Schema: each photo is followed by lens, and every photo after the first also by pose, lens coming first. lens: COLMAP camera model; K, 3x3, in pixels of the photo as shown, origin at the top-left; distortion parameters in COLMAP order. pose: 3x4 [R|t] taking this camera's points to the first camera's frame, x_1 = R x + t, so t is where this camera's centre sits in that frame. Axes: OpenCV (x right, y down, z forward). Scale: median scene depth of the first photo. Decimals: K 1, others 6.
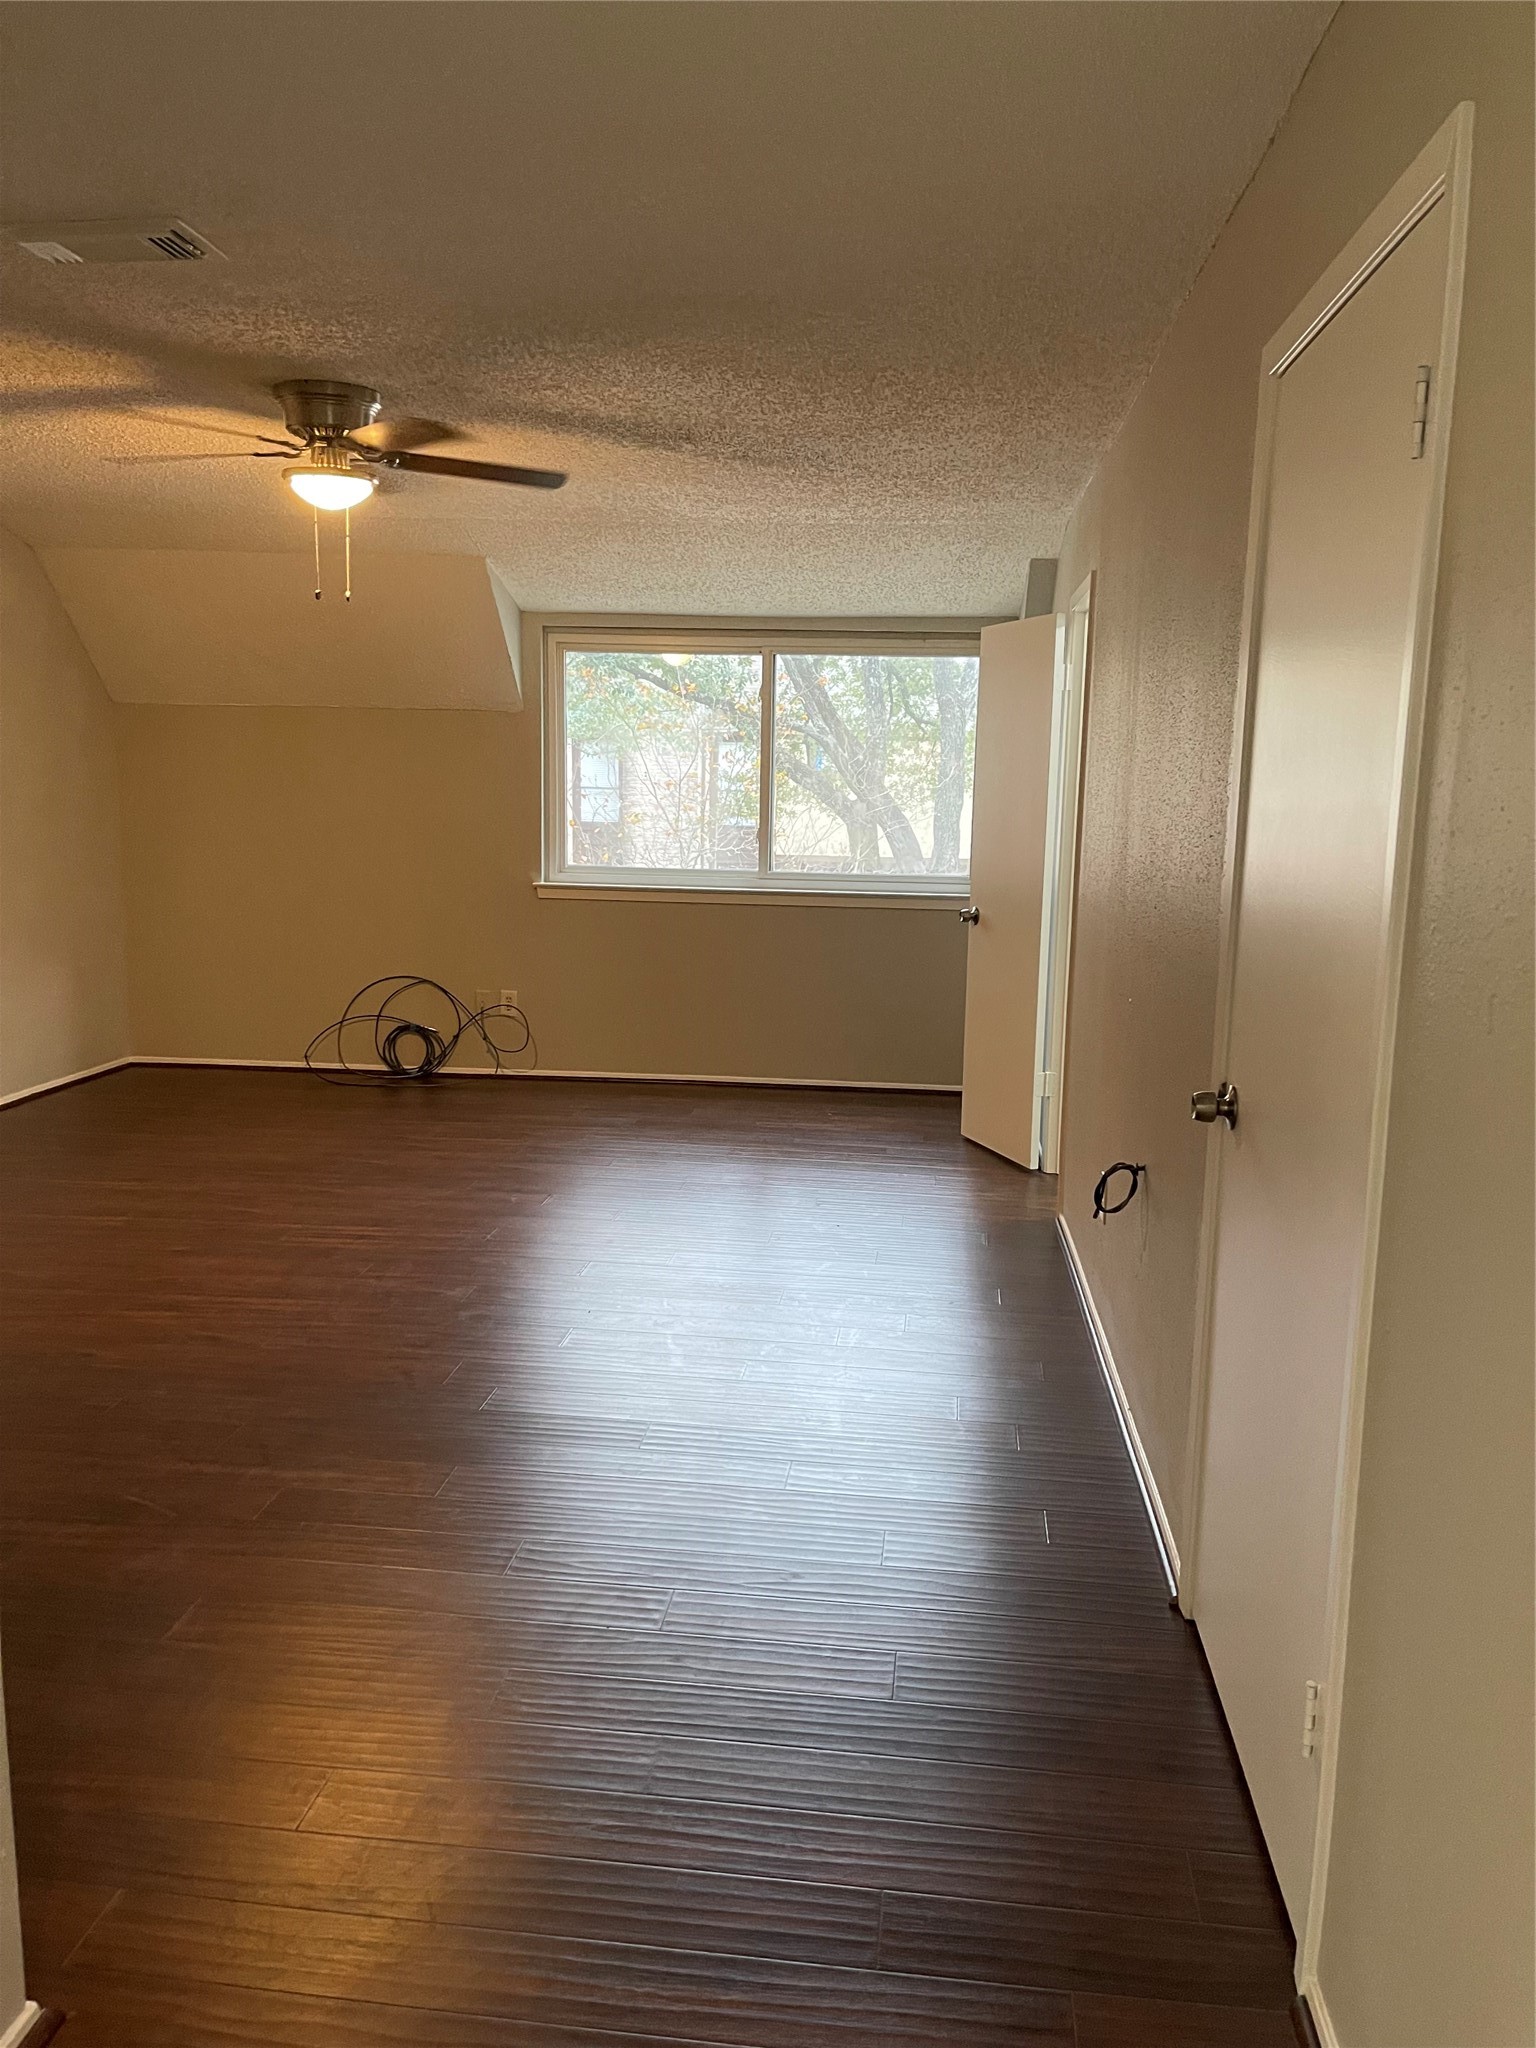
lens RADIAL K [[1562.0, 0, 761.8], [0, 1562.0, 1015.6], [0, 0, 1]] dist [0.067178, -0.084801]
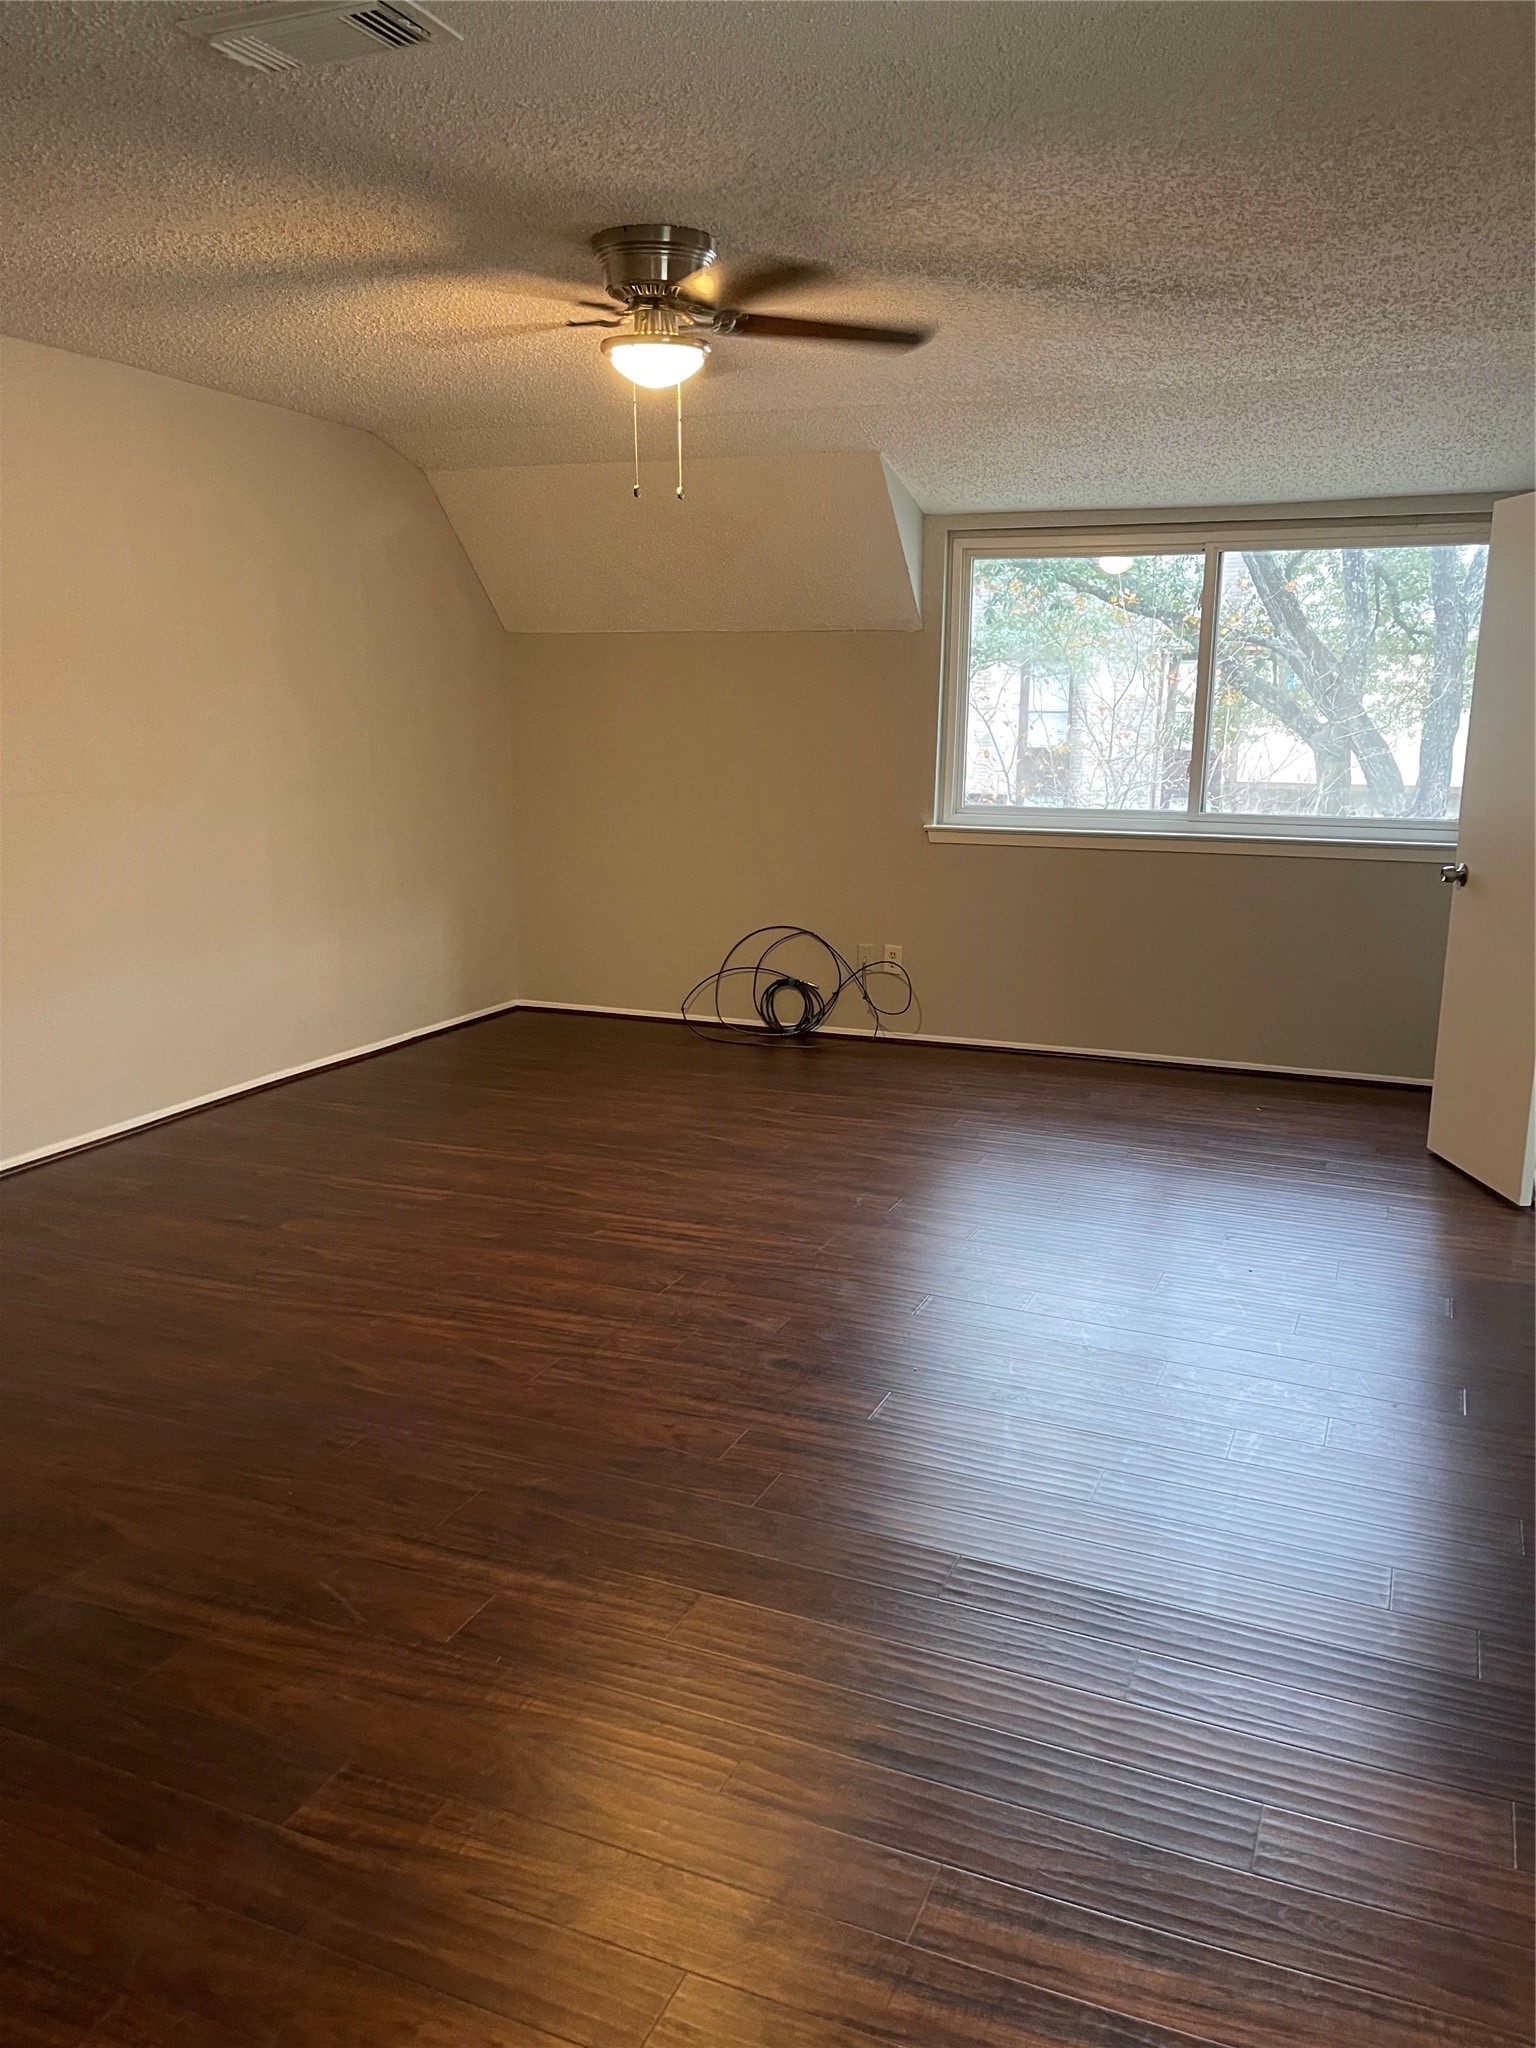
lens RADIAL K [[1562.0, 0, 767.1], [0, 1562.0, 1040.9], [0, 0, 1]] dist [0.067178, -0.084801]
pose [[0.961108, 0.046978, -0.272149, 0.021063], [-0.030083, 0.997371, 0.065926, -0.023575], [0.274531, -0.055174, 0.959994, 0.144390]]
